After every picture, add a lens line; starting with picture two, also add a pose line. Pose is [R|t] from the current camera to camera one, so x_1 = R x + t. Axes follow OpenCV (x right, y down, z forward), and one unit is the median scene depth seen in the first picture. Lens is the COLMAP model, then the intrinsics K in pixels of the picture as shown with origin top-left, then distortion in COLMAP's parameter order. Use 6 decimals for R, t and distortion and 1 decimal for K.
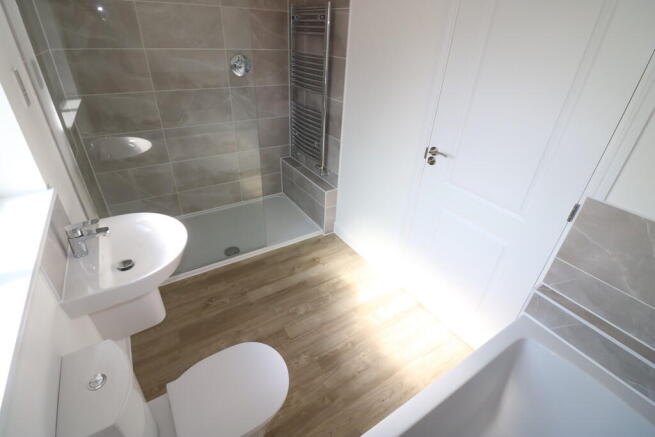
lens RADIAL K [[302.4, 0, 325.5], [0, 302.4, 210.9], [0, 0, 1]] dist [0.001933, -0.015195]
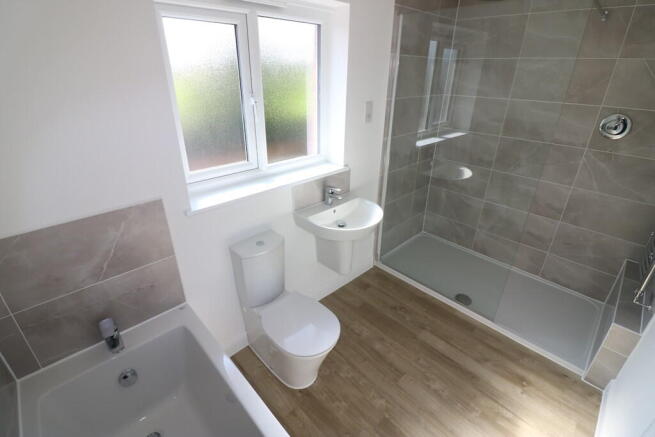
lens RADIAL K [[302.4, 0, 325.5], [0, 302.4, 210.9], [0, 0, 1]] dist [0.001933, -0.015195]
pose [[0.200888, 0.380438, -0.902724, 0.391997], [-0.502105, 0.831246, 0.238578, -0.117294], [0.841151, 0.405335, 0.358007, 0.195349]]
